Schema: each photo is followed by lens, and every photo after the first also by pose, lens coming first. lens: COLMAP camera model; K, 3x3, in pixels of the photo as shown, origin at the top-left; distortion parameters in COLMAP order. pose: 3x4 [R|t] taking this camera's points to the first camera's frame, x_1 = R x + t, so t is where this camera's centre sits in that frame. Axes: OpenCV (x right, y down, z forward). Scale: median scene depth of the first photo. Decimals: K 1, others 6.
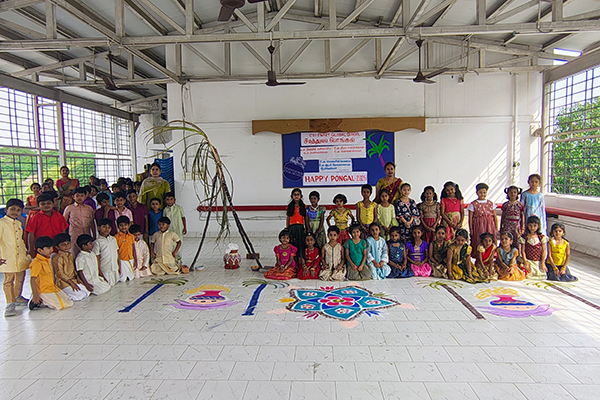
lens RADIAL K [[433.3, 0, 301.1], [0, 433.3, 201.0], [0, 0, 1]] dist [-0.070351, 0.107459]
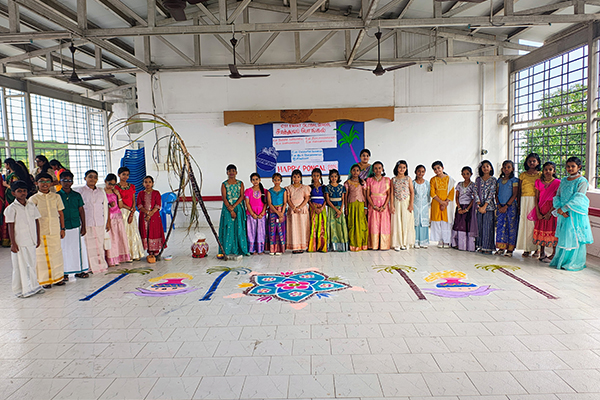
lens RADIAL K [[440.7, 0, 308.8], [0, 440.7, 199.3], [0, 0, 1]] dist [0.048820, -0.100120]
pose [[0.999289, -0.012351, 0.035634, 0.058862], [0.011595, 0.999705, 0.021327, -0.001108], [-0.035887, -0.020898, 0.999137, -0.053122]]
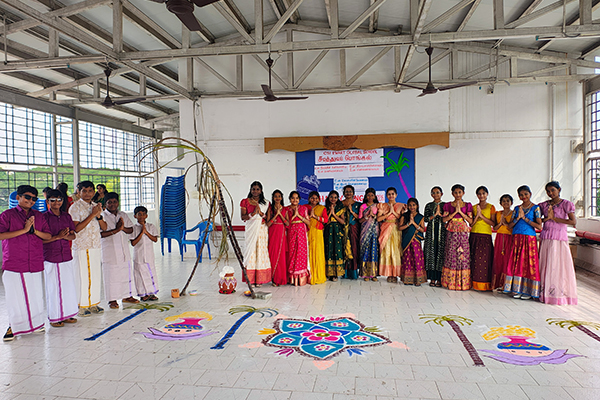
lens RADIAL K [[440.7, 0, 304.4], [0, 440.7, 202.1], [0, 0, 1]] dist [0.048820, -0.100120]
pose [[0.995346, 0.008031, -0.096027, 0.091897], [-0.011901, 0.999137, -0.039791, -0.006120], [0.095625, 0.040749, 0.994583, 0.045117]]
